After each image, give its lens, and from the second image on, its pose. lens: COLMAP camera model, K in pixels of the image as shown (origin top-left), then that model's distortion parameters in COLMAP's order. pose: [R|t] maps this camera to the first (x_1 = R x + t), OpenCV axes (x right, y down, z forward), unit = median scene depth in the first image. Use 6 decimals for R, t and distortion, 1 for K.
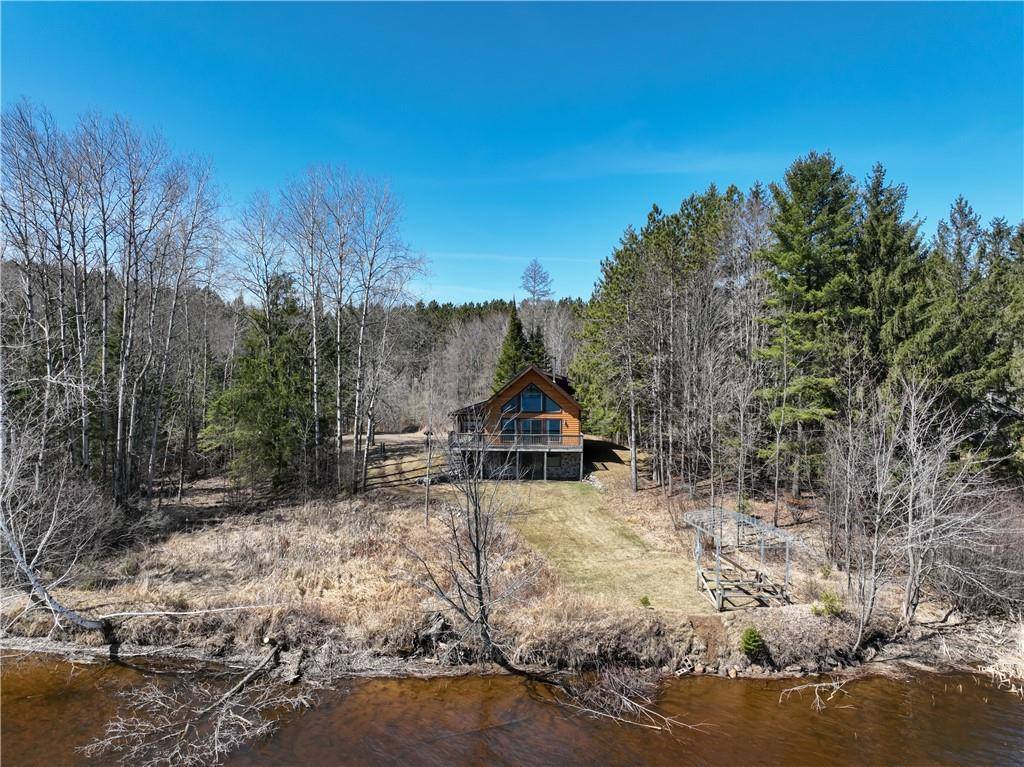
lens RADIAL K [[728.2, 0, 512.0], [0, 728.2, 383.5], [0, 0, 1]] dist [-0.005173, 0.023073]
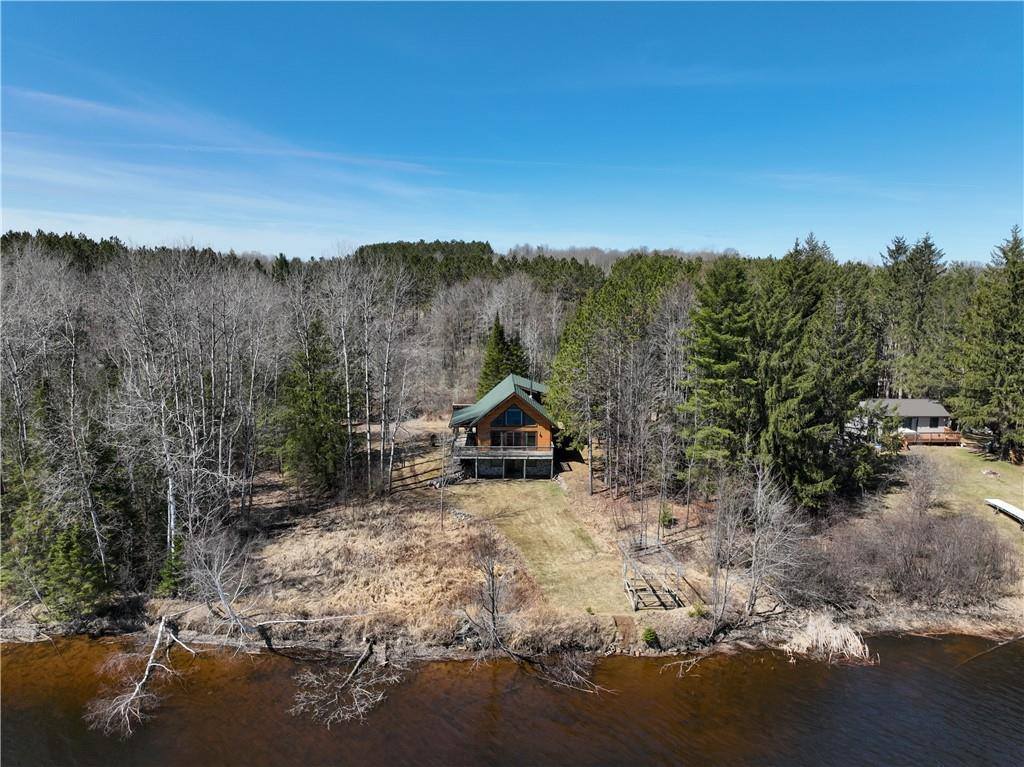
lens RADIAL K [[728.2, 0, 512.0], [0, 728.2, 383.5], [0, 0, 1]] dist [-0.005173, 0.023073]
pose [[0.999215, -0.004699, 0.039347, -0.056974], [-0.000820, 0.990281, 0.139077, -0.449934], [-0.039619, -0.139000, 0.989500, -0.575466]]
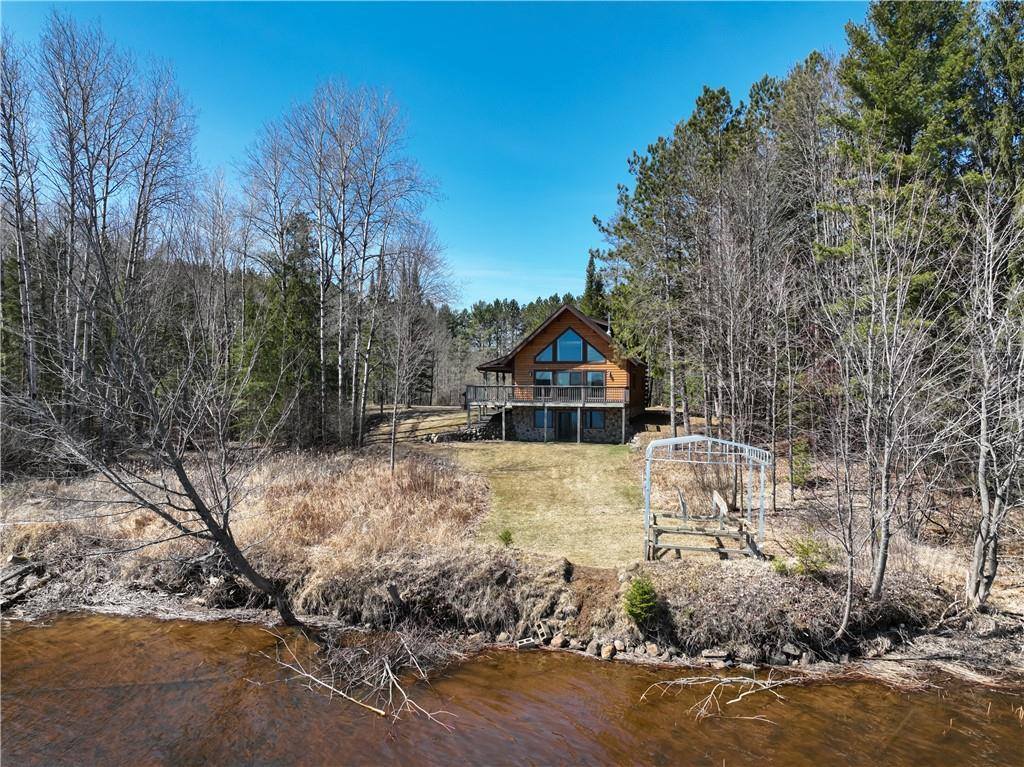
lens RADIAL K [[737.0, 0, 512.0], [0, 737.0, 383.5], [0, 0, 1]] dist [0.004028, 0.004924]
pose [[0.968765, -0.001492, -0.247975, 0.355644], [-0.005520, 0.999604, -0.027581, 0.179957], [0.247918, 0.028088, 0.968374, 0.355958]]
